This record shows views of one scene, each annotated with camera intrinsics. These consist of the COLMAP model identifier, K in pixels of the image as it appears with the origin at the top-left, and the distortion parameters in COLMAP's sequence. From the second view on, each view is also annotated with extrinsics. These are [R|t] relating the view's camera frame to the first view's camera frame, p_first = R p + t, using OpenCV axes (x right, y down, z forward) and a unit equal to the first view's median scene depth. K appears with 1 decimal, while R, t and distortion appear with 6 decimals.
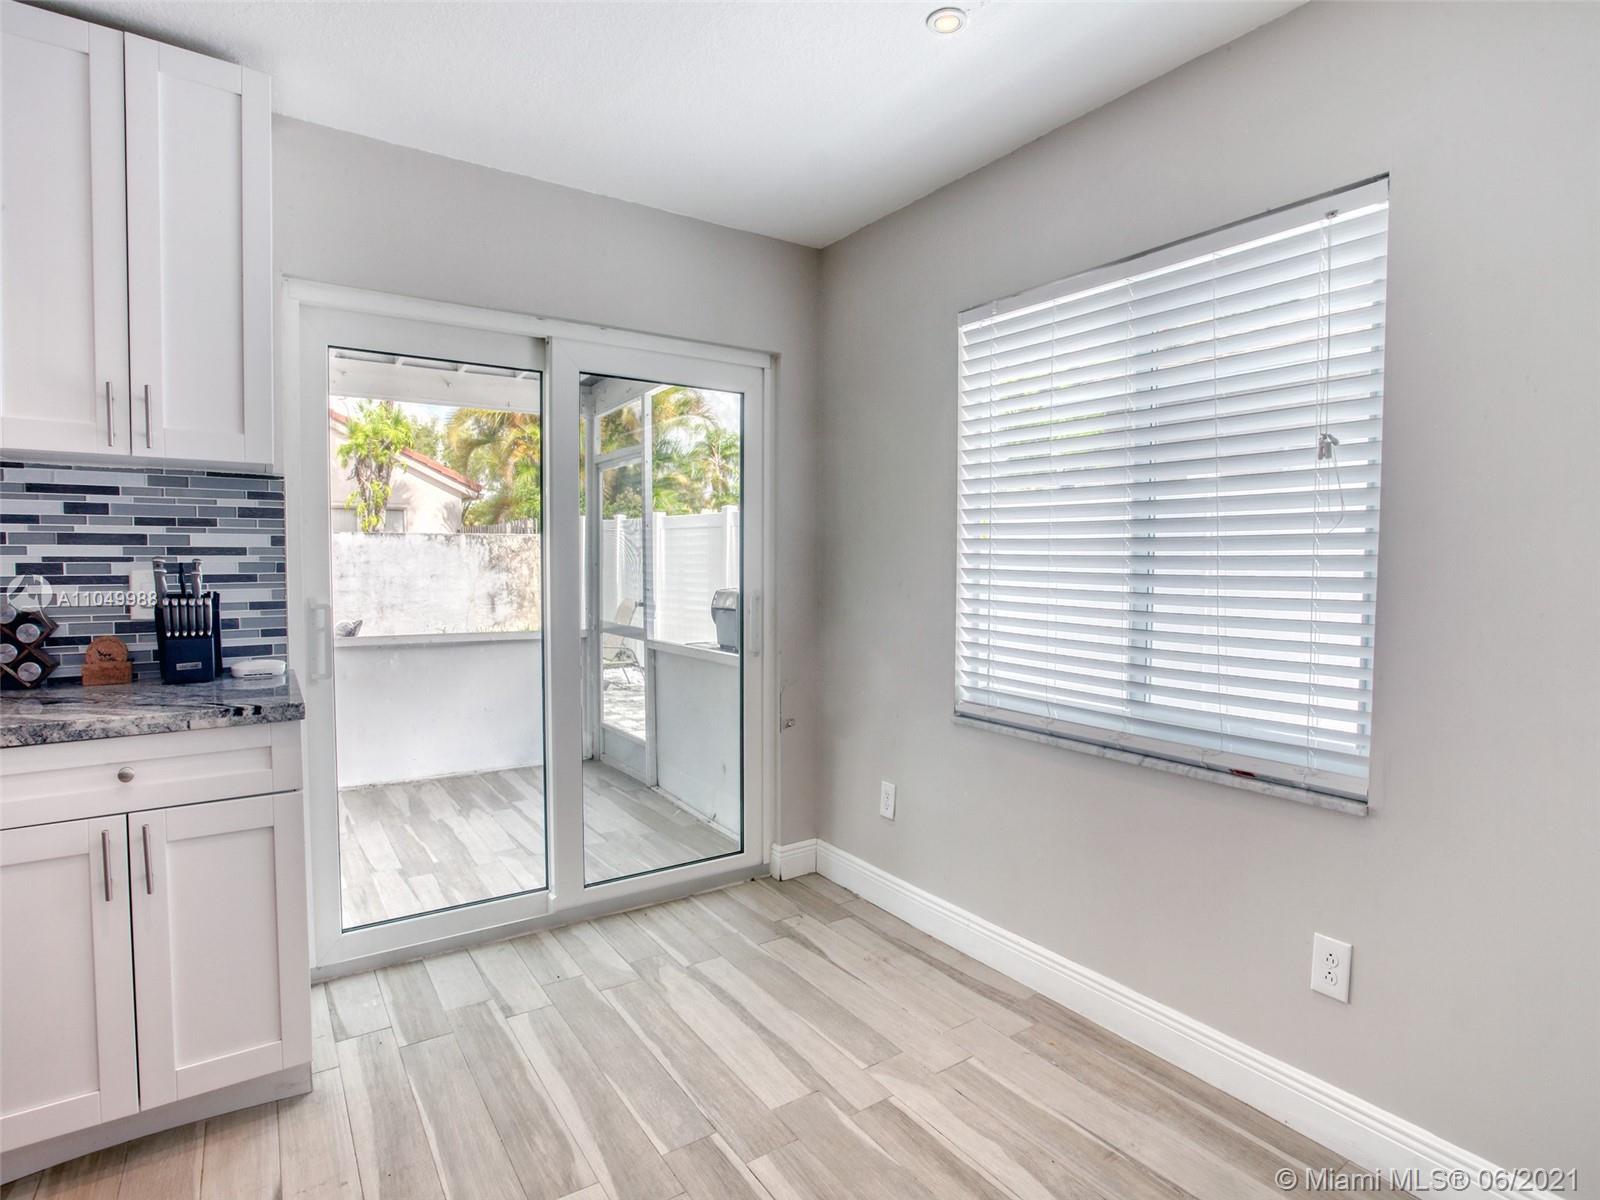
lens RADIAL K [[840.0, 0, 793.7], [0, 840.0, 586.0], [0, 0, 1]] dist [-0.066541, 0.042088]
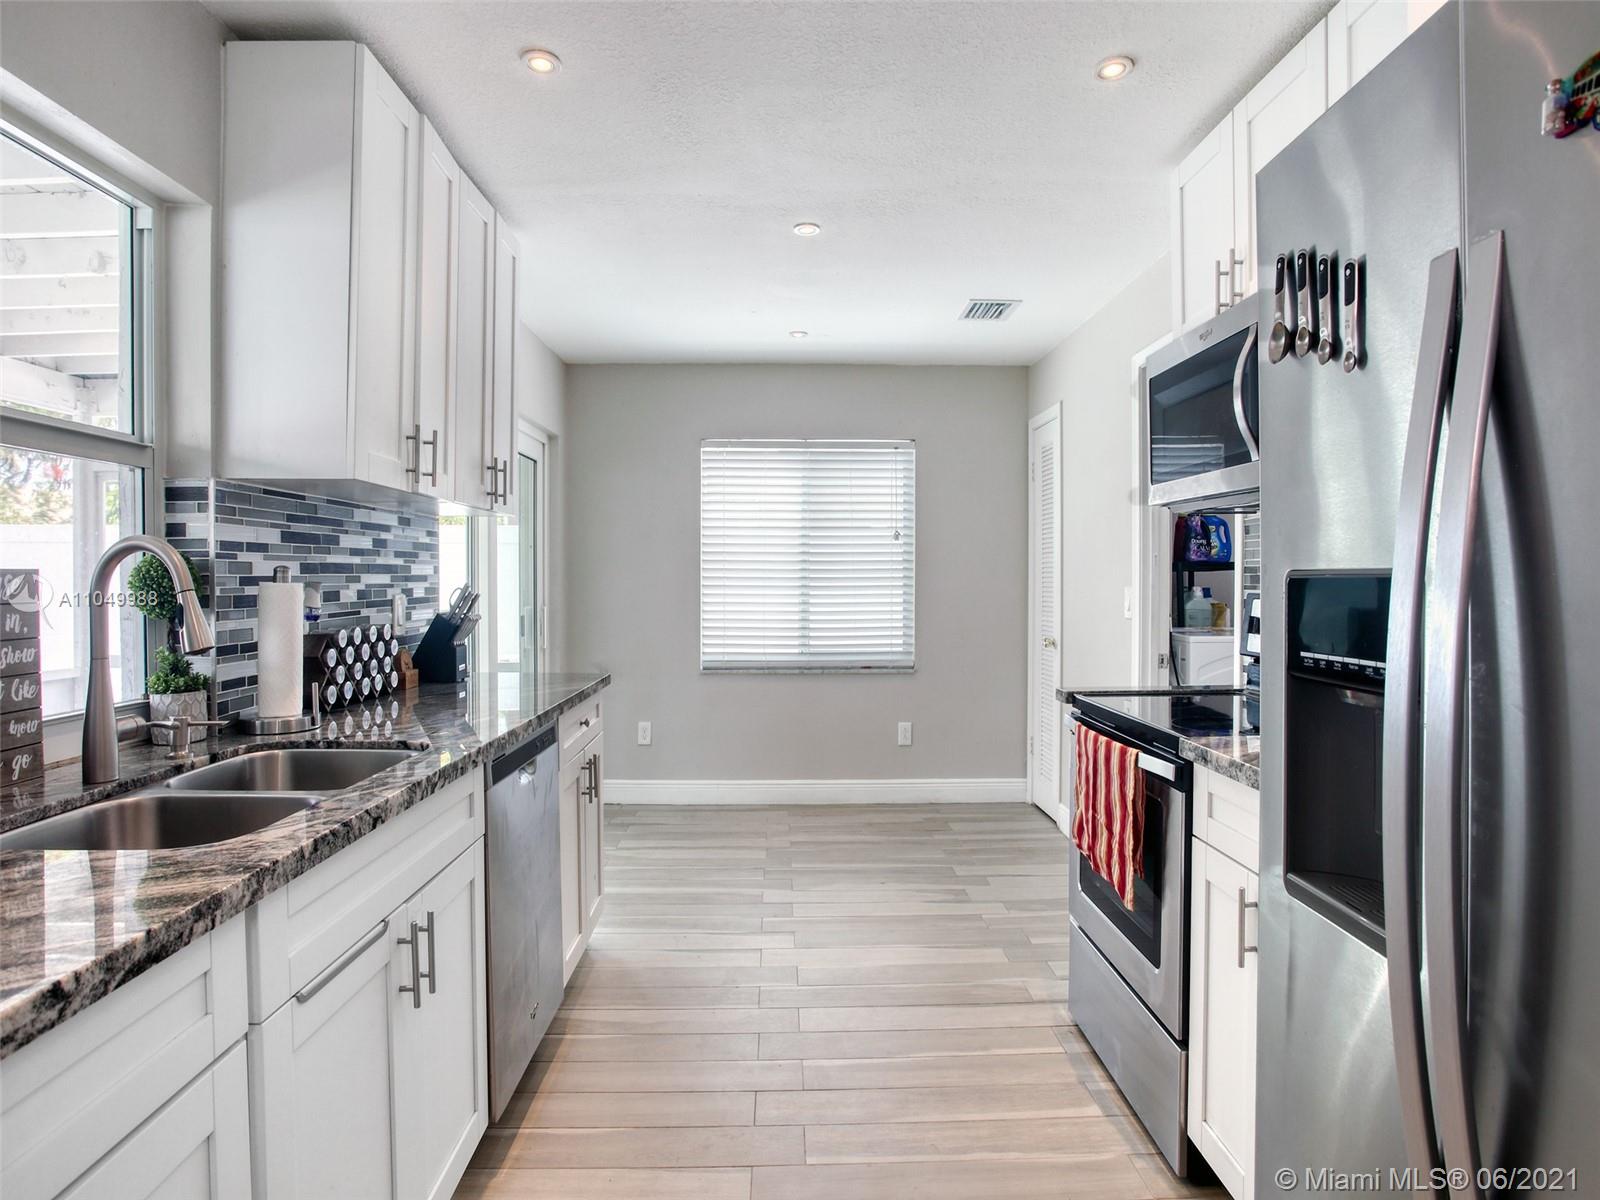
lens RADIAL K [[840.0, 0, 793.7], [0, 840.0, 586.0], [0, 0, 1]] dist [-0.066541, 0.042088]
pose [[0.548377, -0.014682, 0.836103, -1.412386], [0.033836, 0.999417, -0.004642, -0.006129], [-0.835547, 0.030836, 0.548554, -0.148866]]
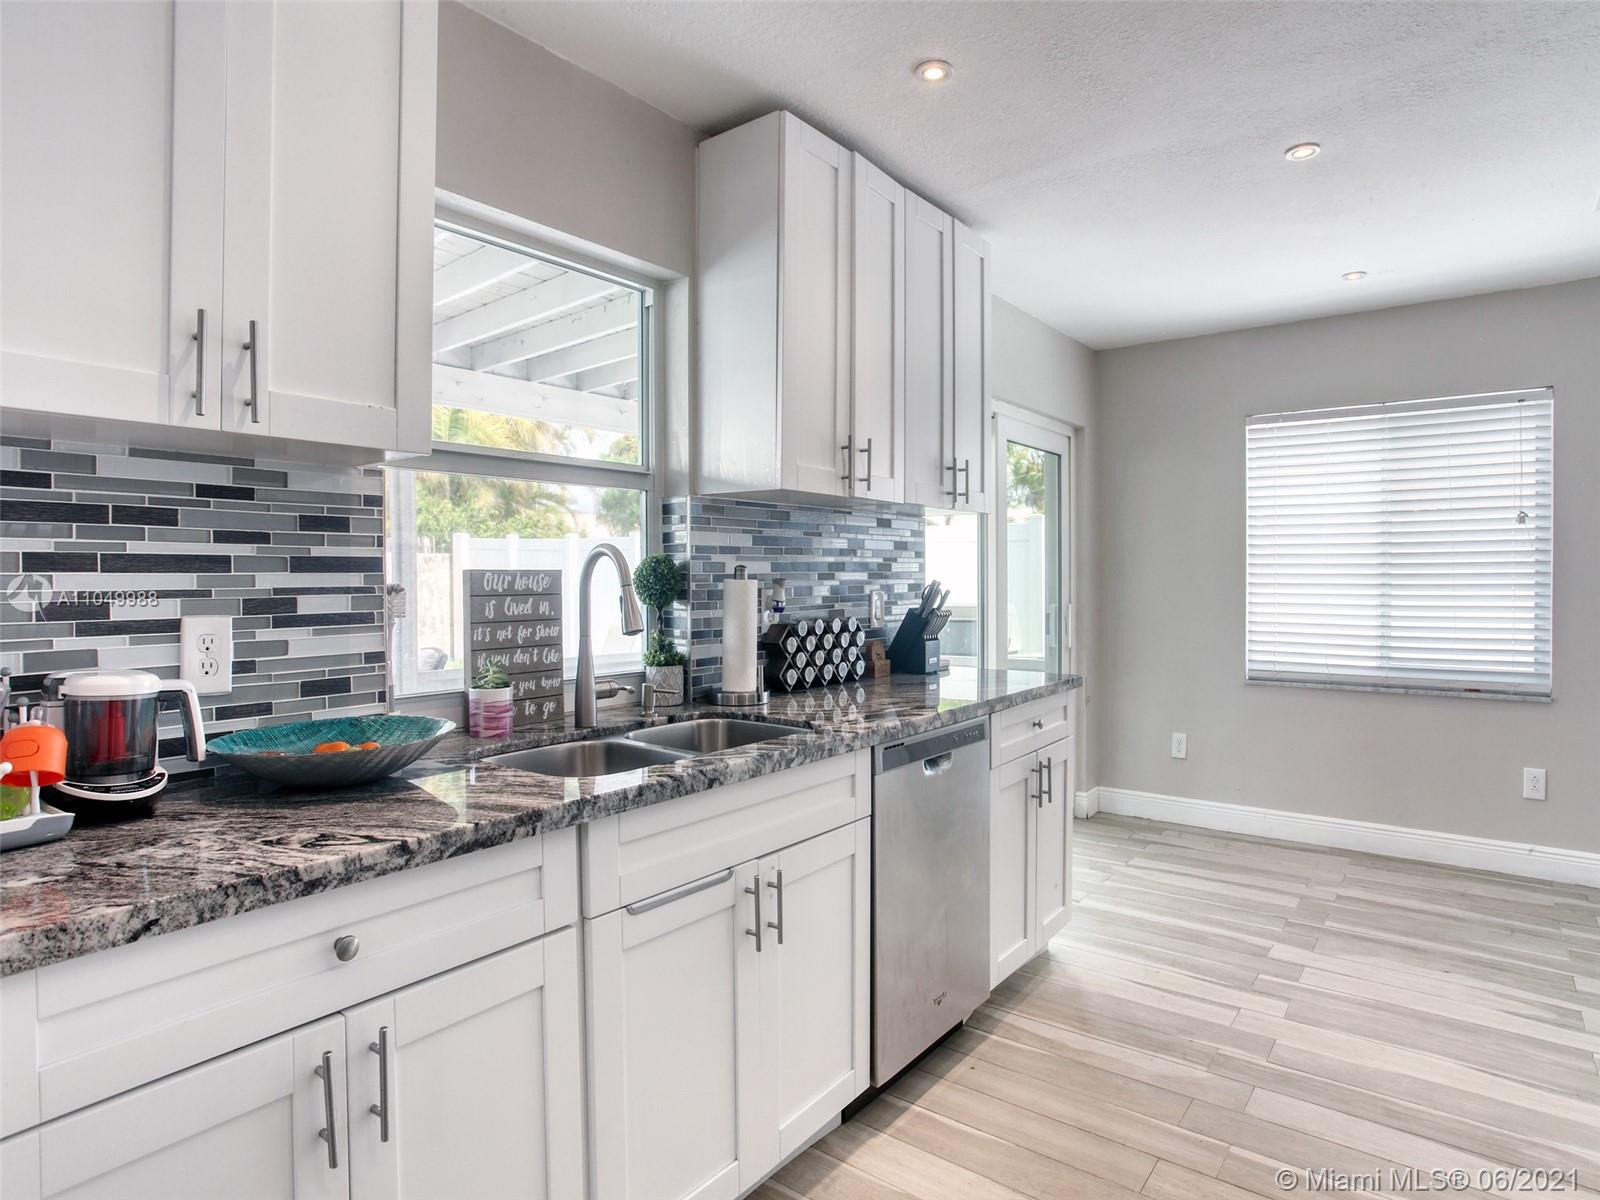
lens RADIAL K [[884.2, 0, 860.8], [0, 884.2, 584.9], [0, 0, 1]] dist [-0.057913, 0.040066]
pose [[0.936181, -0.012622, 0.351293, -1.242909], [0.021286, 0.999557, -0.020813, 0.000694], [-0.350874, 0.026962, 0.936034, -0.300911]]
